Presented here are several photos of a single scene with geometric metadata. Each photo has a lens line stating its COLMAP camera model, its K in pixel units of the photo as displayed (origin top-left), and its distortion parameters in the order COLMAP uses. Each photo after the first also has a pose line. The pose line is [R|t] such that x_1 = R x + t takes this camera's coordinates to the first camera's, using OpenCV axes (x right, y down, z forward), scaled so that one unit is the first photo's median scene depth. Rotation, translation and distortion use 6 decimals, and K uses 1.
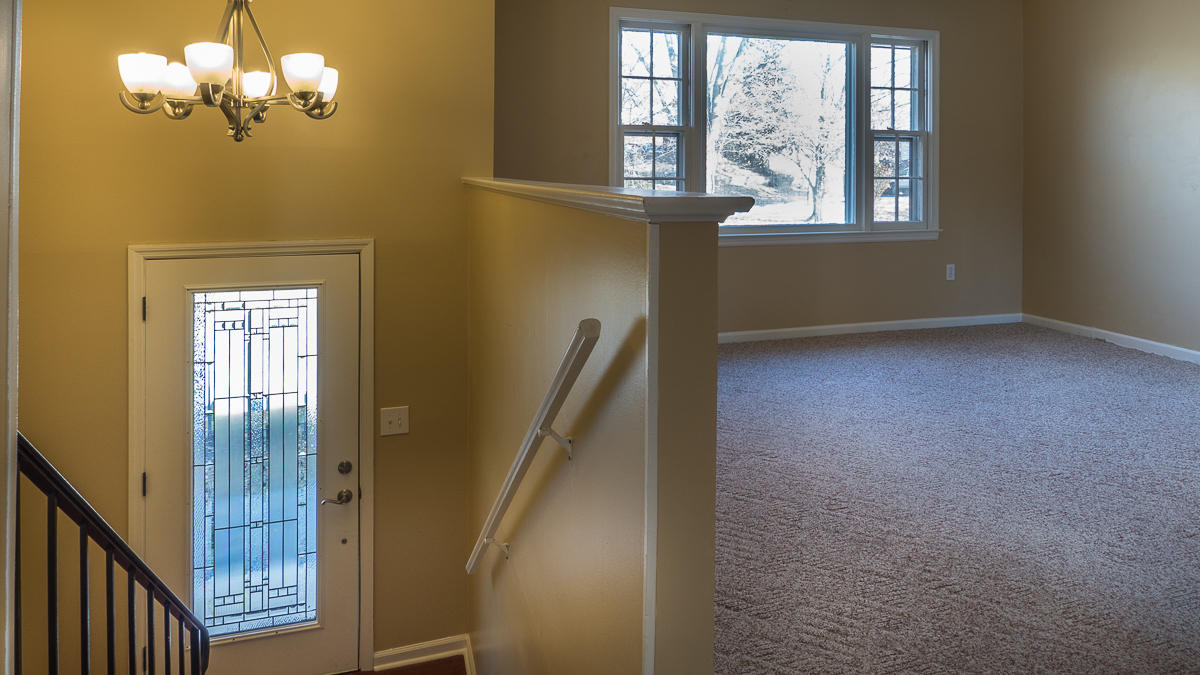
lens RADIAL K [[675.3, 0, 594.2], [0, 675.3, 341.8], [0, 0, 1]] dist [0.001937, -0.000468]
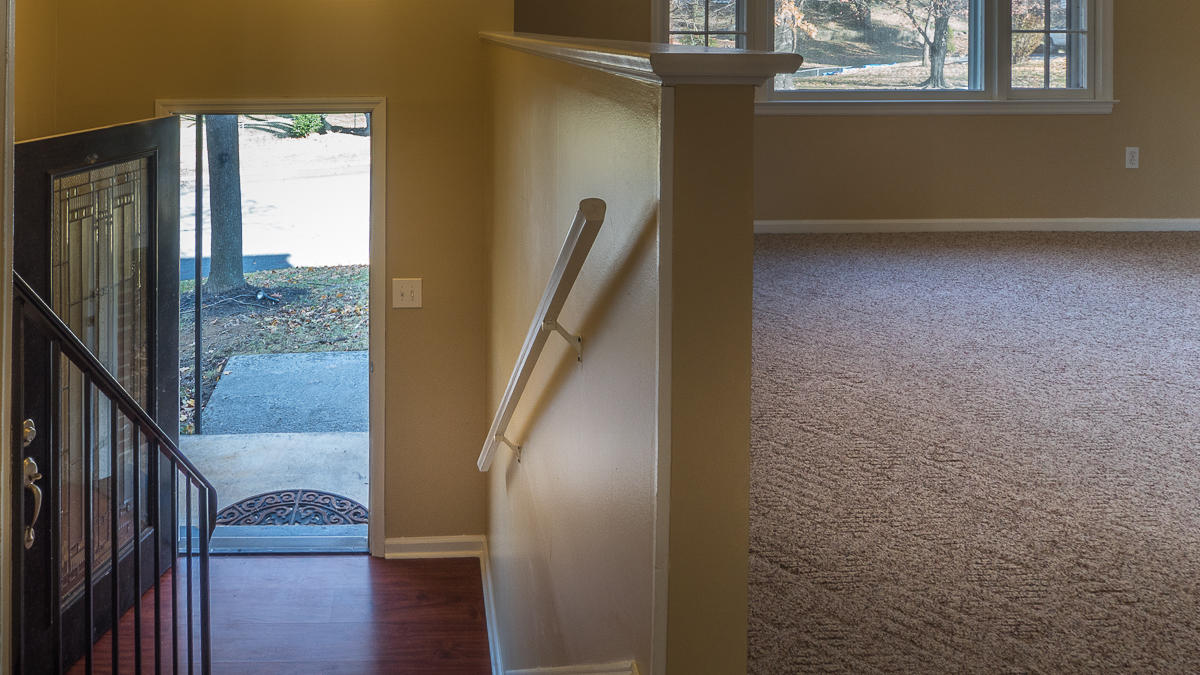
lens RADIAL K [[675.3, 0, 596.5], [0, 675.3, 332.9], [0, 0, 1]] dist [0.001937, -0.000468]
pose [[0.996175, 0.082270, -0.029437, -0.018904], [-0.076784, 0.985011, 0.154460, 0.019958], [0.041703, -0.151609, 0.987560, 0.258086]]
